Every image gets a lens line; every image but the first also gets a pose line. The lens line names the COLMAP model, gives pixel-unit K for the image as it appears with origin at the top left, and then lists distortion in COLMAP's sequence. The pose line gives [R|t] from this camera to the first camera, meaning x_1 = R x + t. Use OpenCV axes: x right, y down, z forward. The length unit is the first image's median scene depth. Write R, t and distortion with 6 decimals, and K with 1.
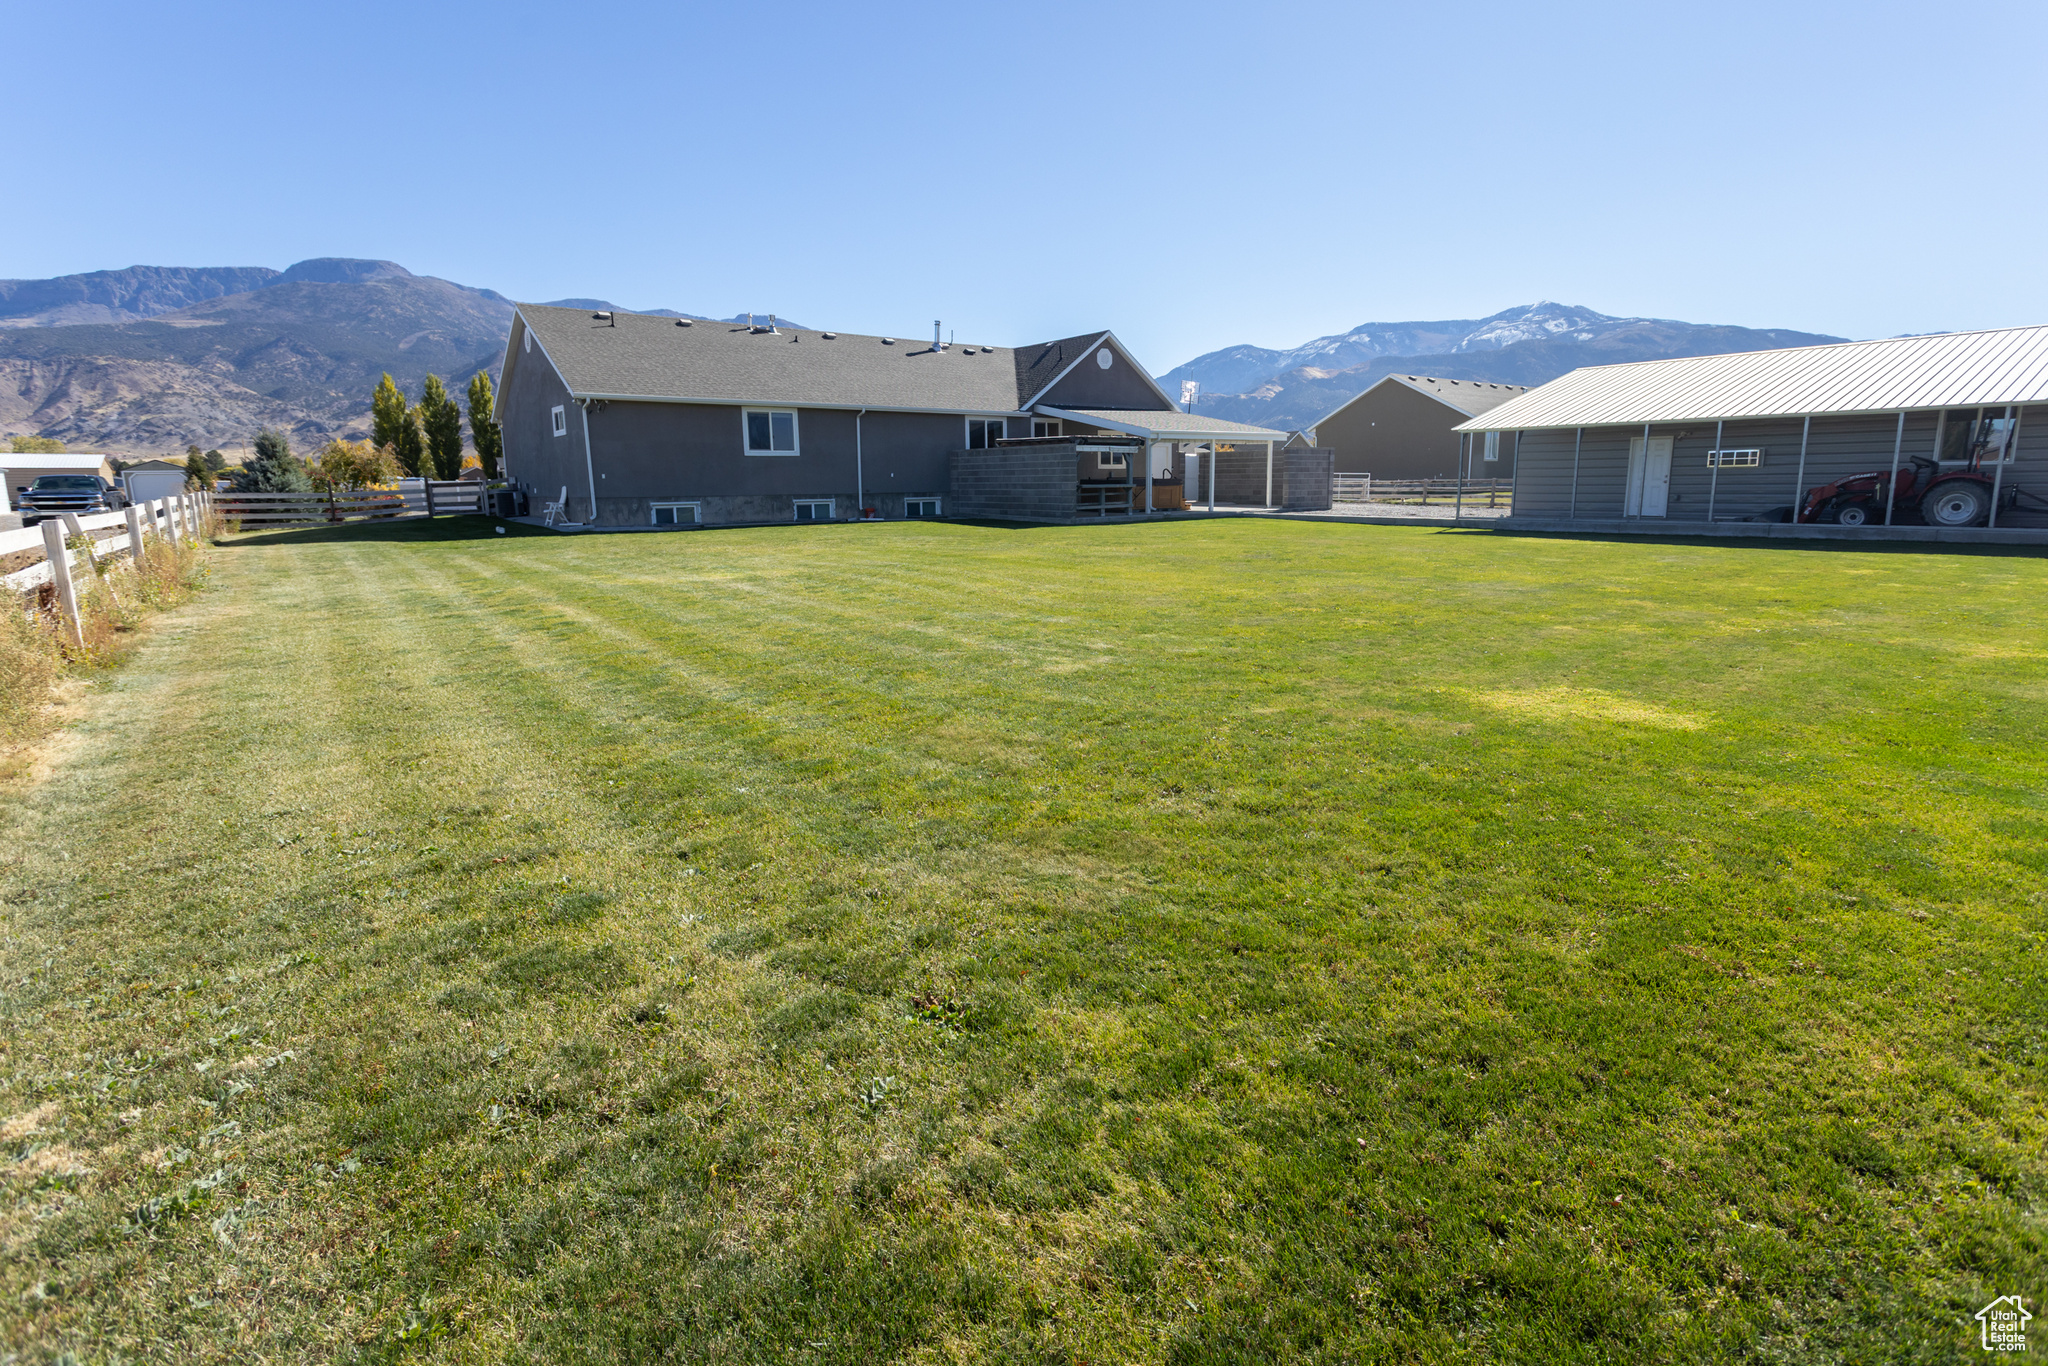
lens RADIAL K [[998.4, 0, 1034.4], [0, 998.4, 672.4], [0, 0, 1]] dist [0.013374, 0.005340]
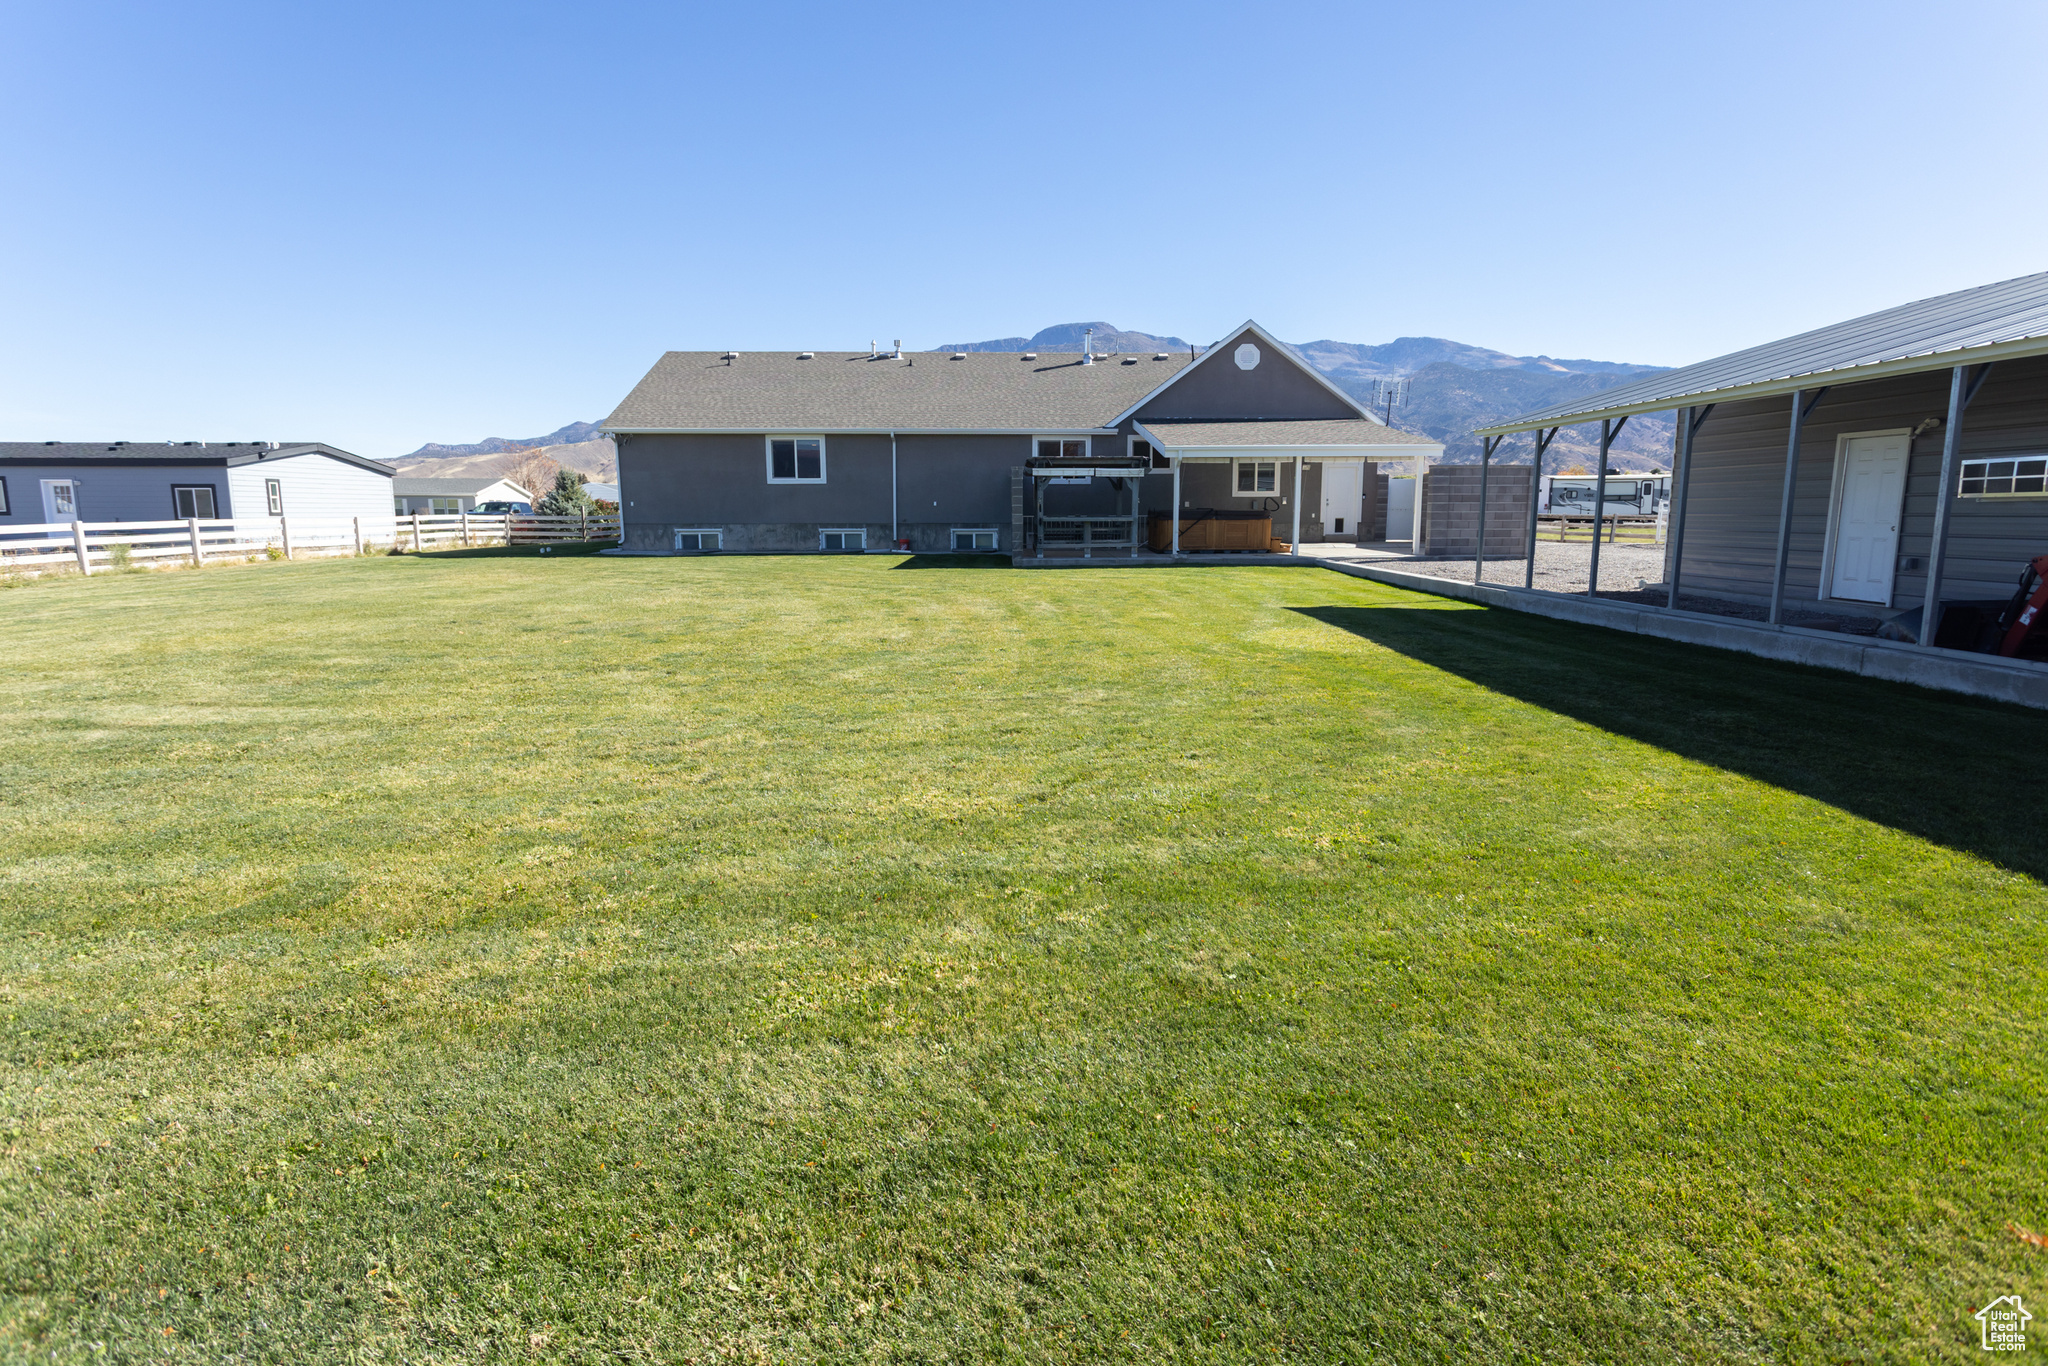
lens RADIAL K [[998.4, 0, 1024.3], [0, 998.4, 675.4], [0, 0, 1]] dist [0.013374, 0.005340]
pose [[0.806885, 0.105090, -0.581285, 0.501219], [-0.117580, 0.992930, 0.016297, -0.071581], [0.578888, 0.055197, 0.813537, 0.339627]]
